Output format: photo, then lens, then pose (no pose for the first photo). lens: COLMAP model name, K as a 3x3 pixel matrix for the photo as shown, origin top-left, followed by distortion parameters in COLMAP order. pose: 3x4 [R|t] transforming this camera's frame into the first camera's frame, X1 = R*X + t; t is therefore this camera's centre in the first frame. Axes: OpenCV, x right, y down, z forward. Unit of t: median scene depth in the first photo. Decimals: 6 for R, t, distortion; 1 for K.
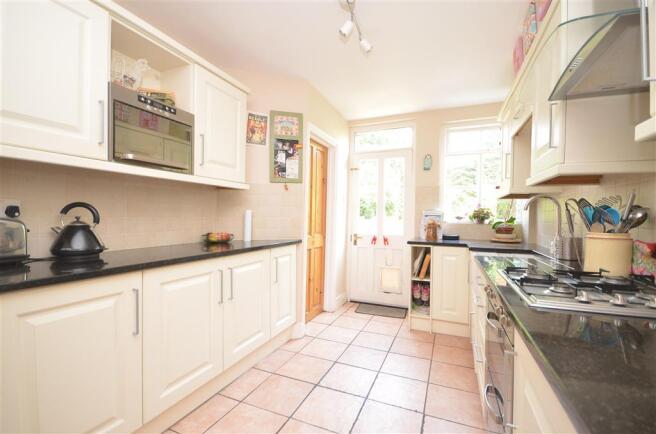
lens RADIAL K [[285.7, 0, 330.8], [0, 285.7, 217.5], [0, 0, 1]] dist [-0.017908, -0.001275]
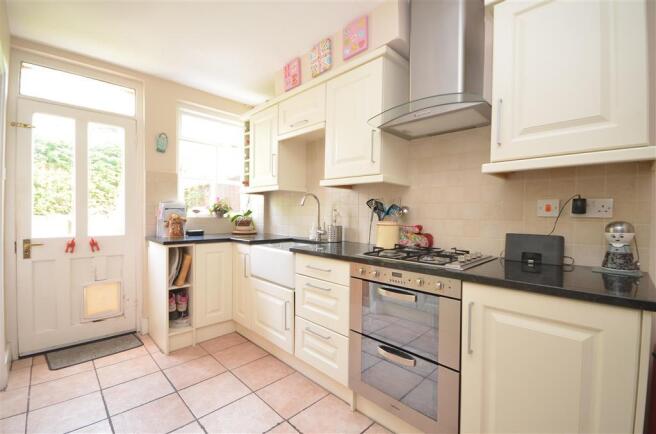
lens RADIAL K [[285.7, 0, 329.8], [0, 285.7, 217.7], [0, 0, 1]] dist [-0.017908, -0.001275]
pose [[0.364018, -0.019656, 0.931185, -0.264912], [-0.004646, 0.999727, 0.022919, -0.001357], [-0.931380, -0.012669, 0.363827, 0.286723]]
